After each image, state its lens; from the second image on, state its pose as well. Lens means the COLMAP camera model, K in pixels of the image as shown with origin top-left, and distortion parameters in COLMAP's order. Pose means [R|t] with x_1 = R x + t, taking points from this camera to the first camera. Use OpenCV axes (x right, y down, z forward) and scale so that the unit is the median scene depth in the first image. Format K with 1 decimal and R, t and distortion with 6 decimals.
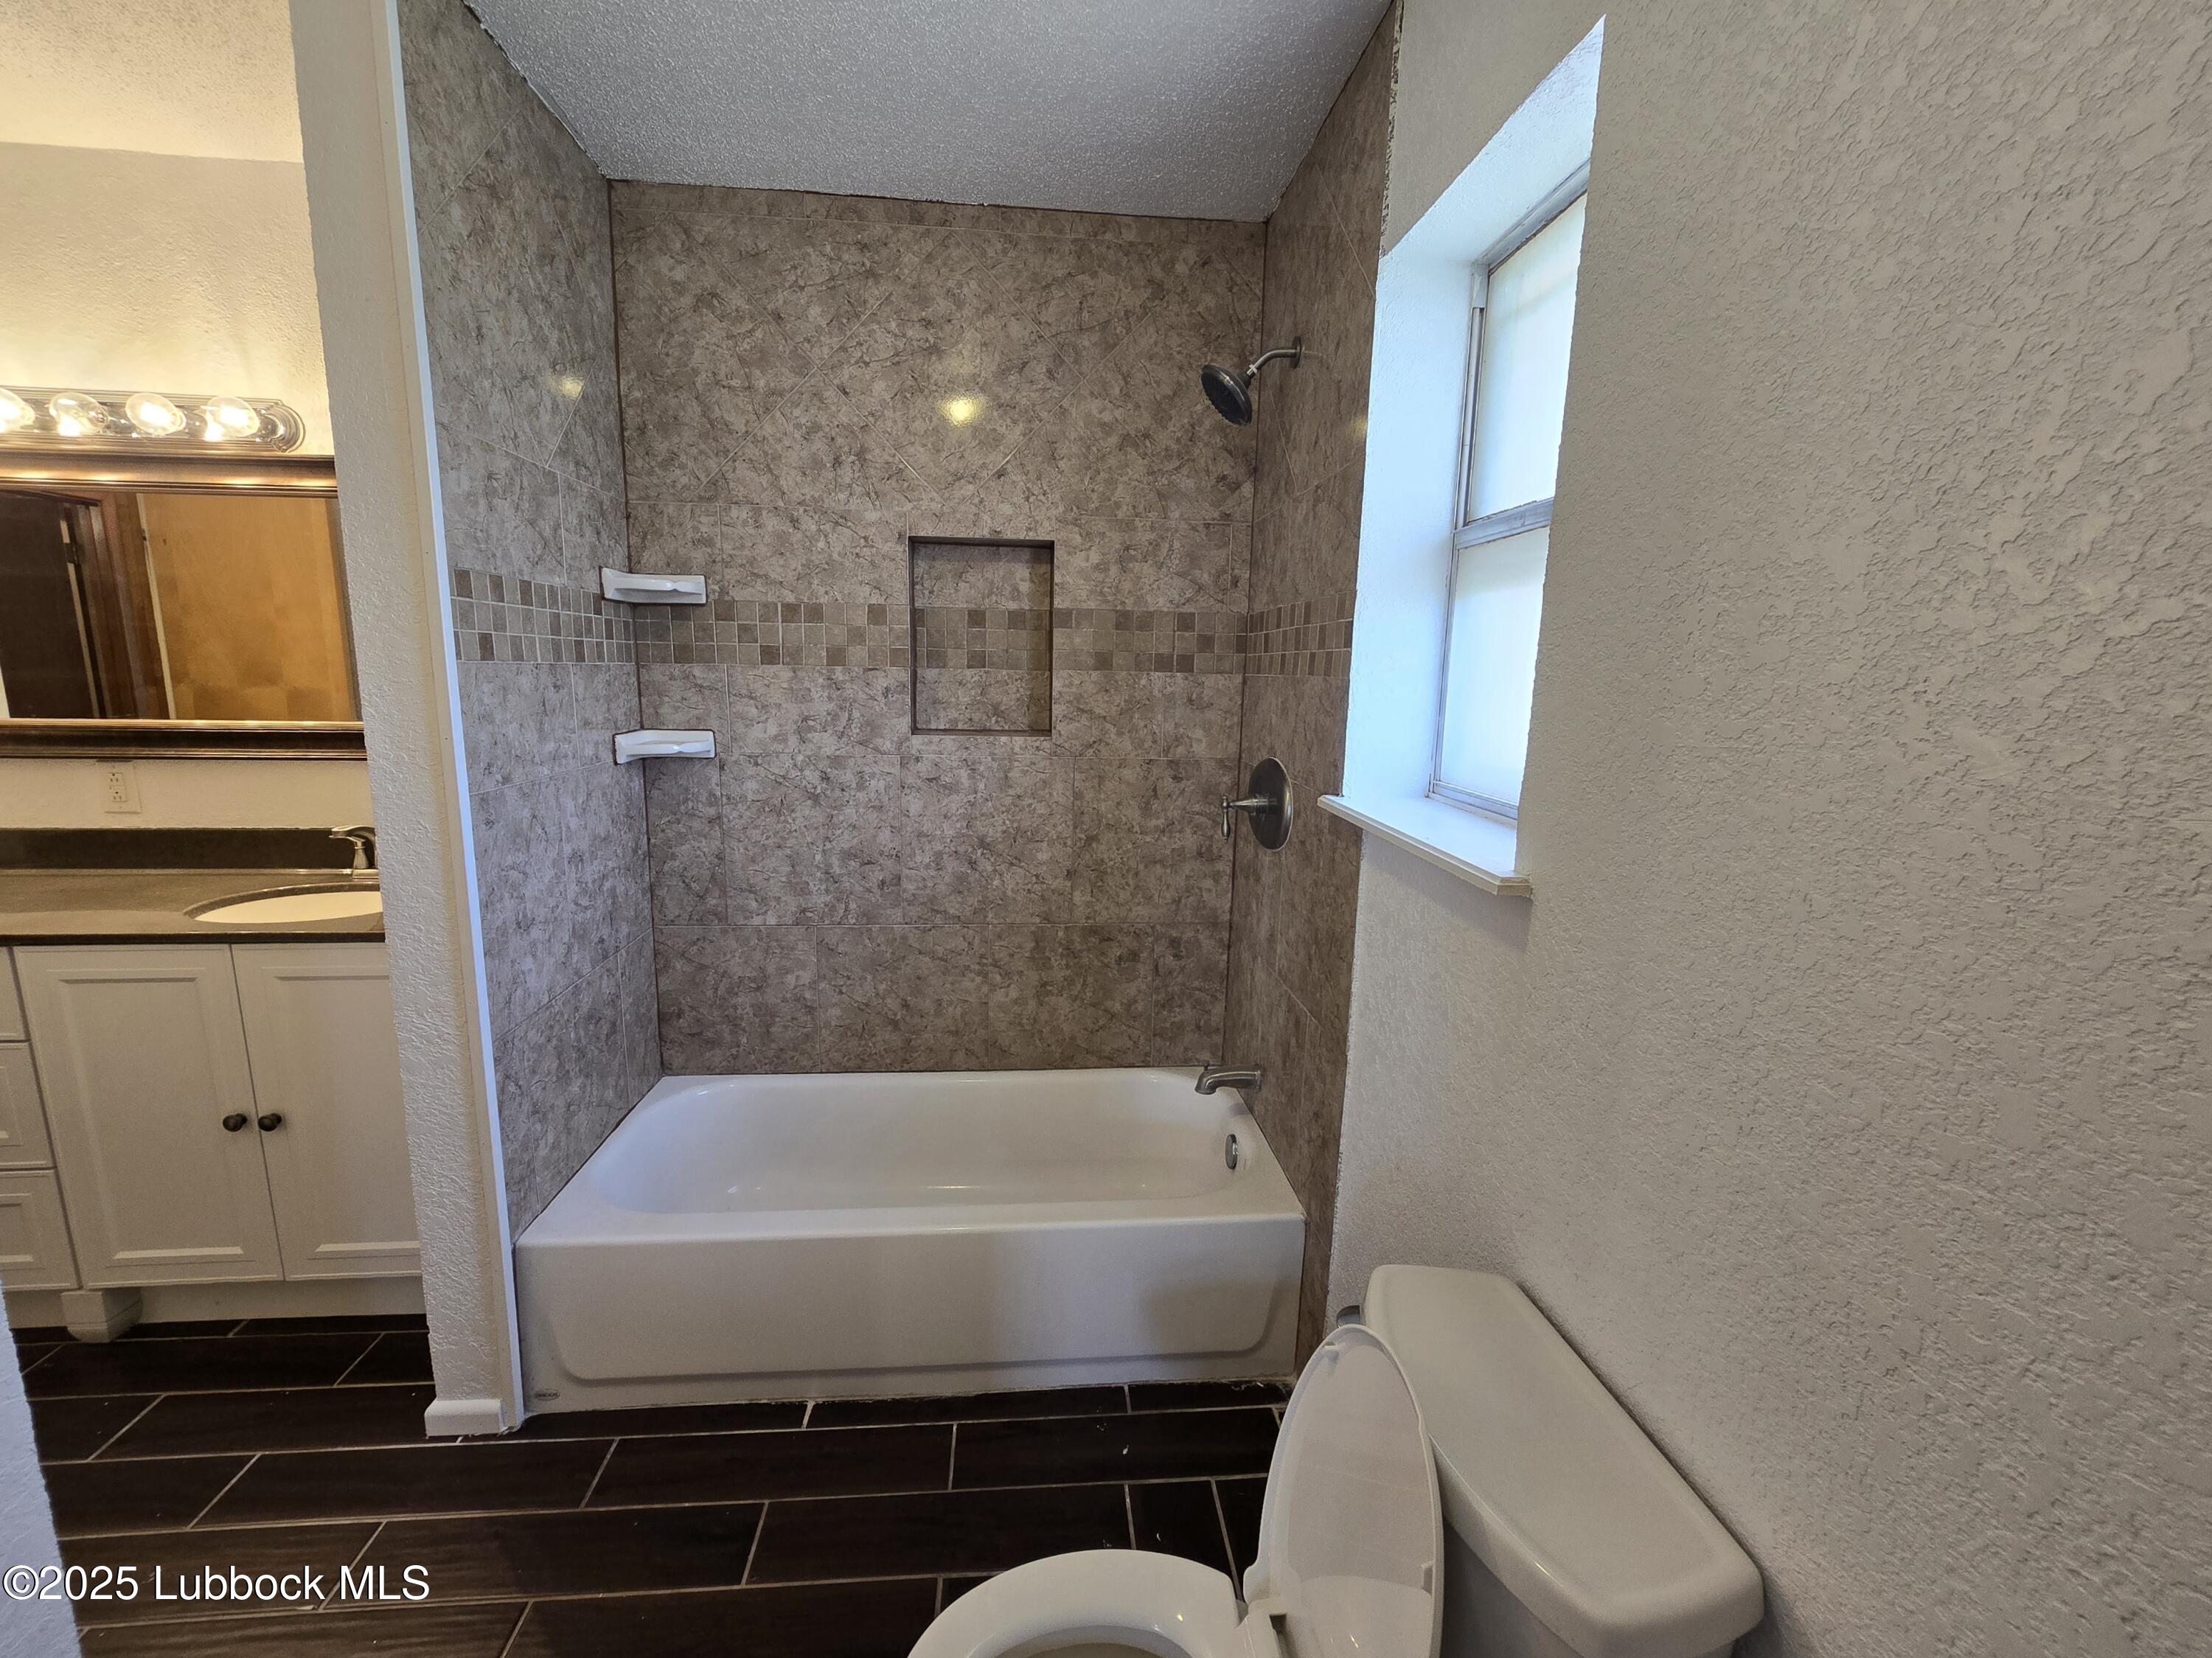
lens RADIAL K [[913.7, 0, 1104.2], [0, 913.7, 842.3], [0, 0, 1]] dist [-0.002336, 0.000419]
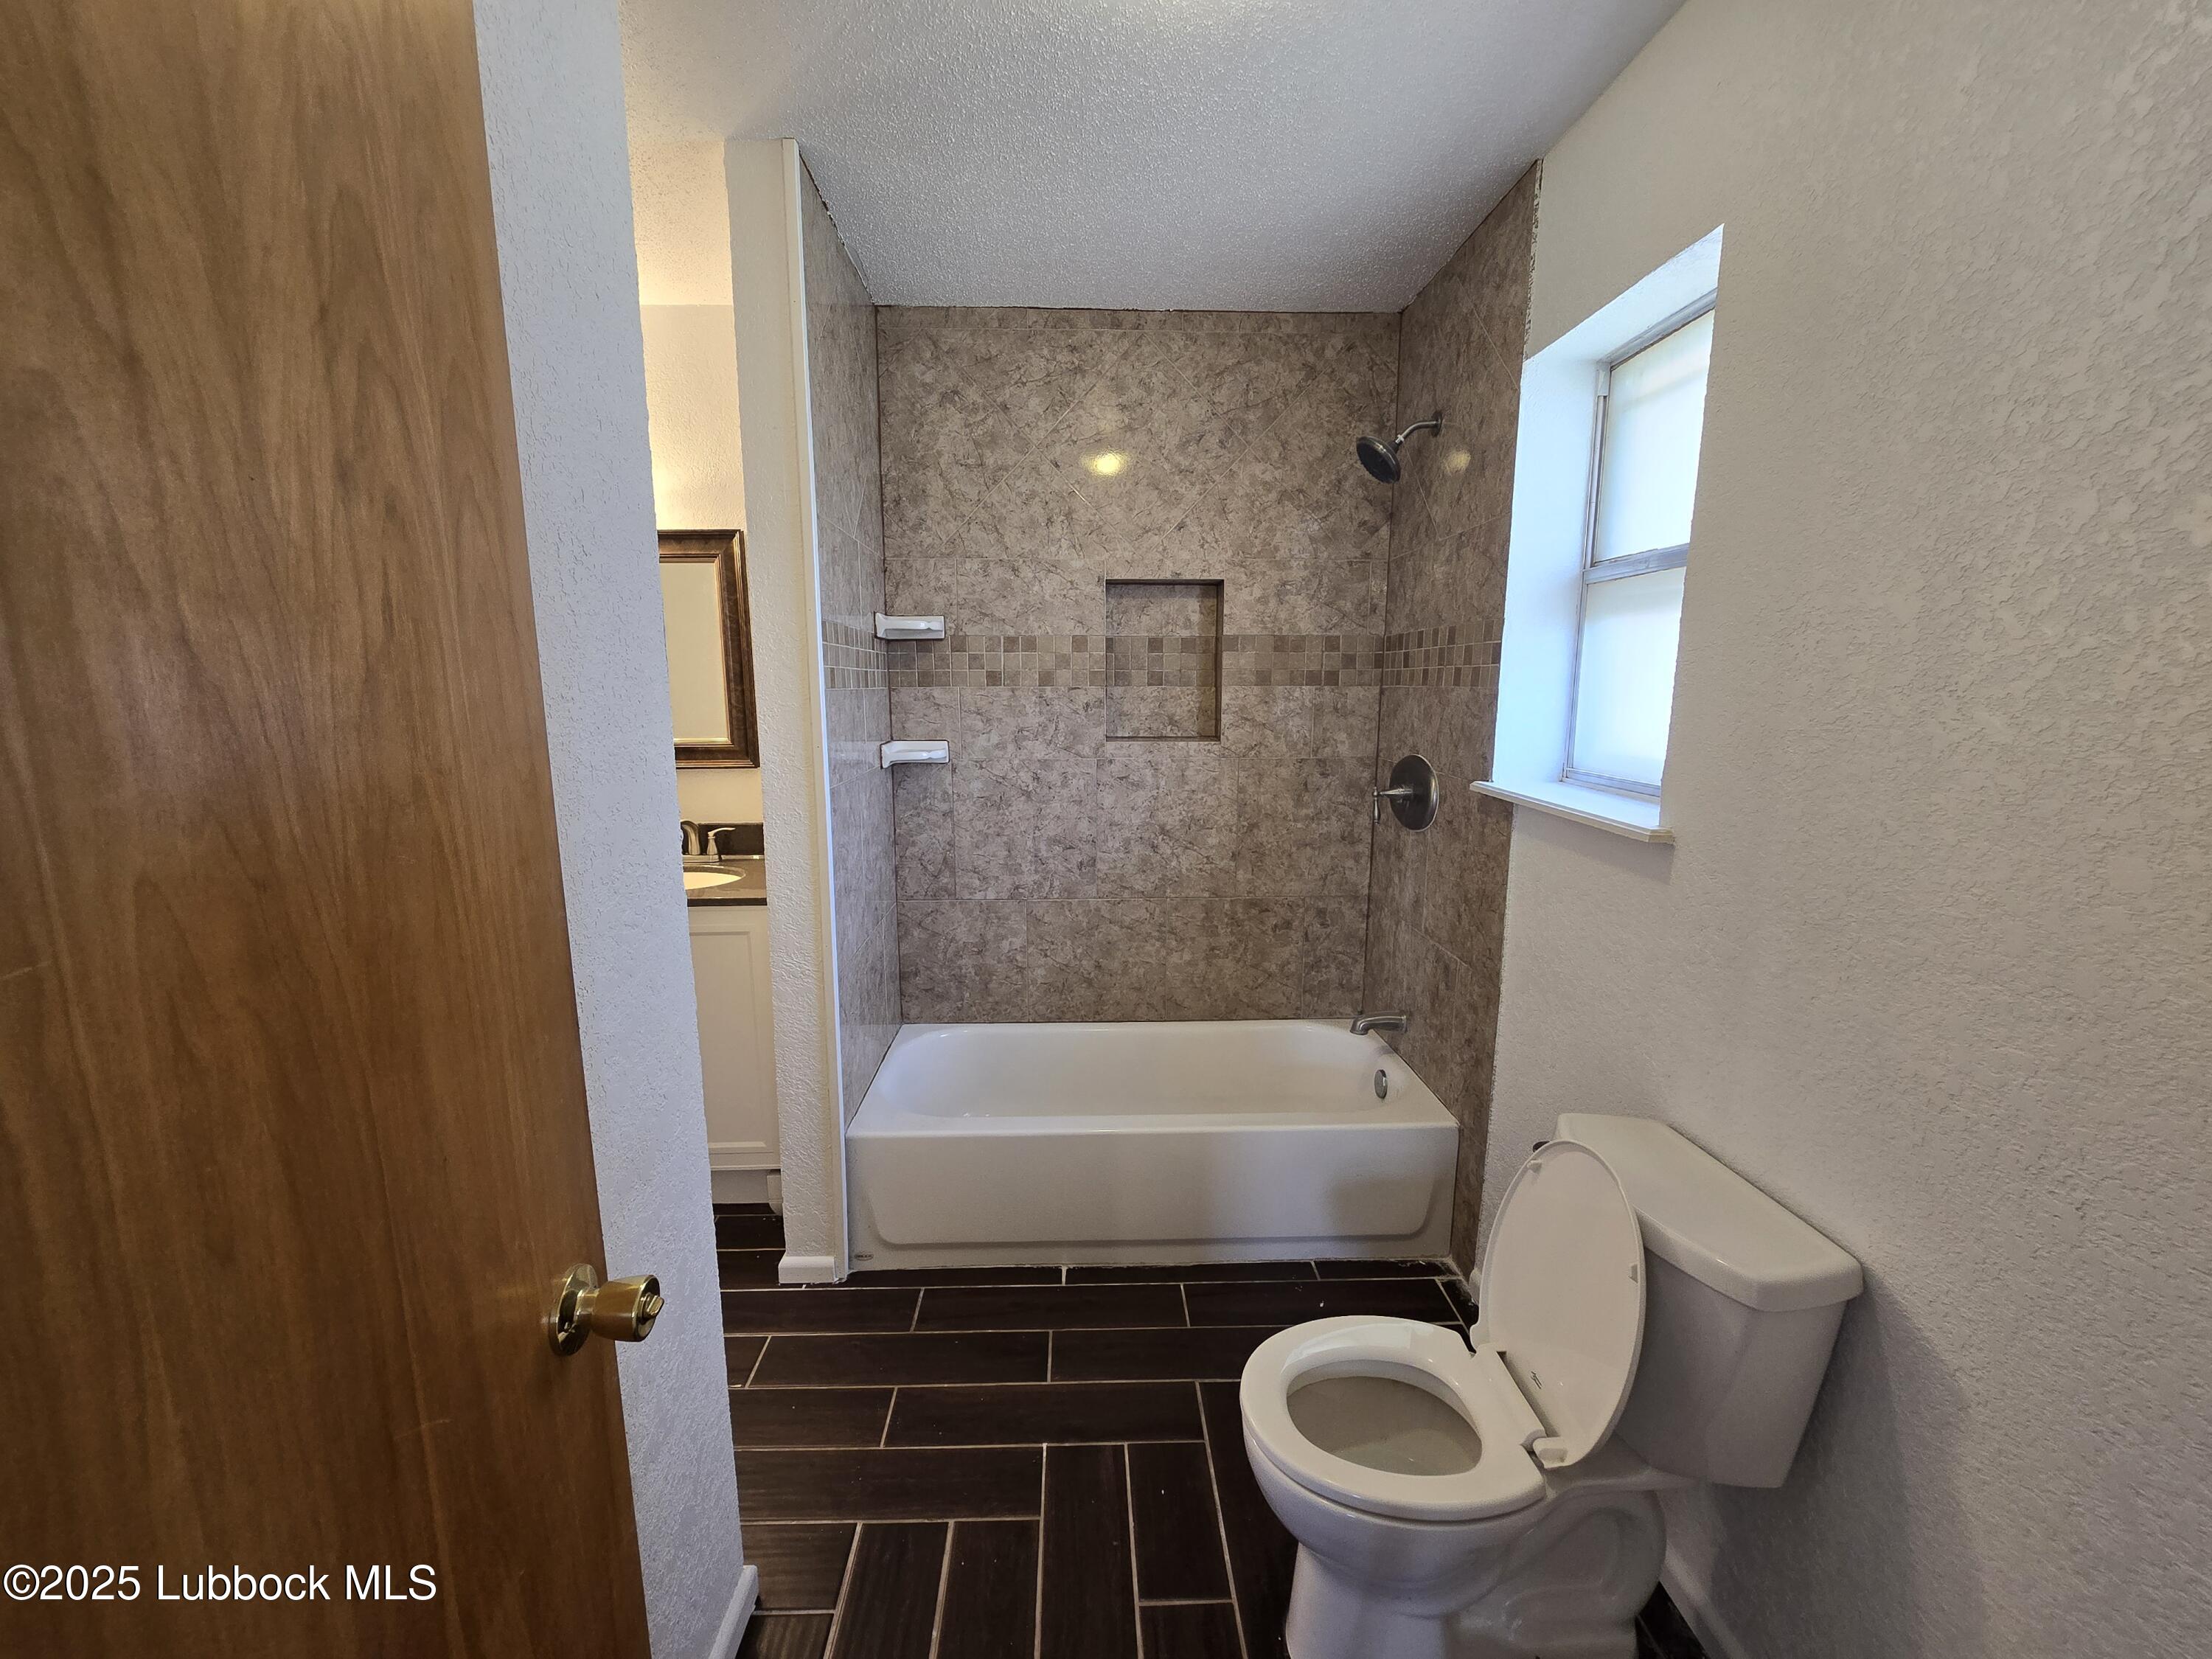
lens RADIAL K [[893.1, 0, 1104.2], [0, 893.1, 842.6], [0, 0, 1]] dist [0.000710, -0.000365]
pose [[0.998233, -0.011126, -0.058366, -0.157655], [0.010517, 0.999887, -0.010716, 0.032149], [0.058479, 0.010083, 0.998238, -0.201950]]
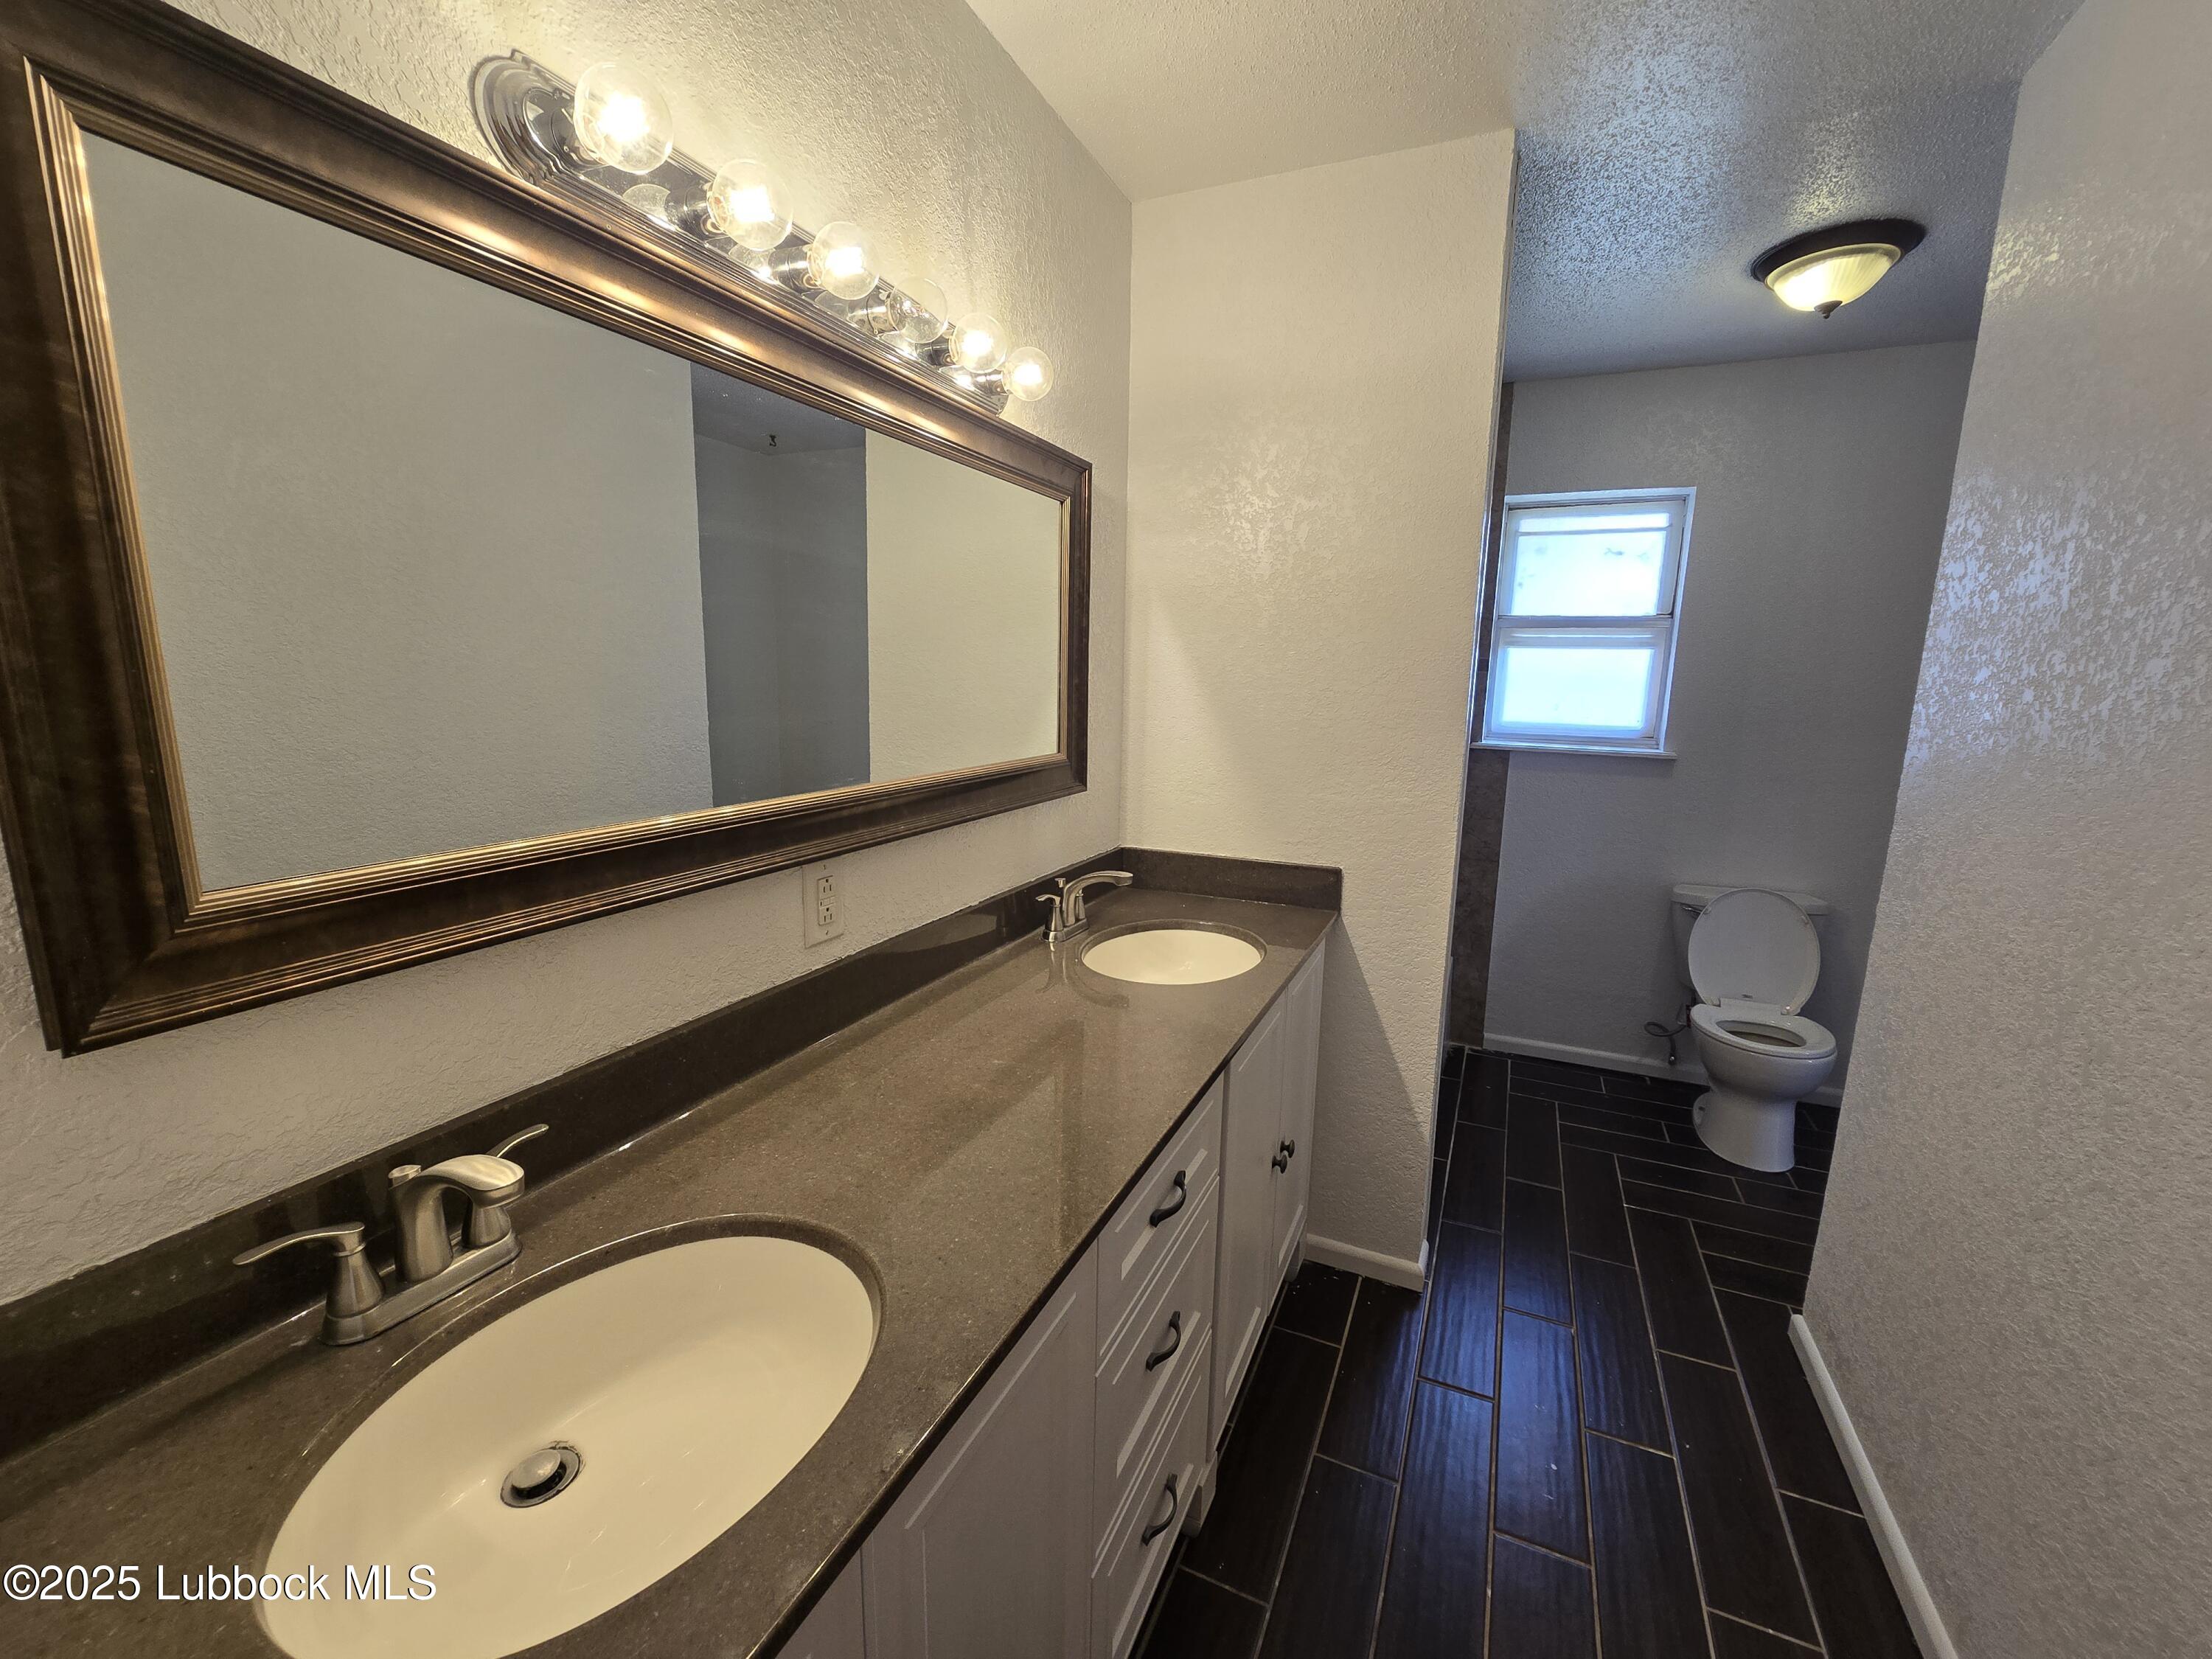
lens RADIAL K [[913.7, 0, 1104.2], [0, 913.7, 842.8], [0, 0, 1]] dist [-0.002336, 0.000419]
pose [[0.485047, -0.169591, 0.857886, -1.506933], [0.146296, 0.982926, 0.111594, -0.139206], [-0.862164, 0.071377, 0.501576, 0.531568]]
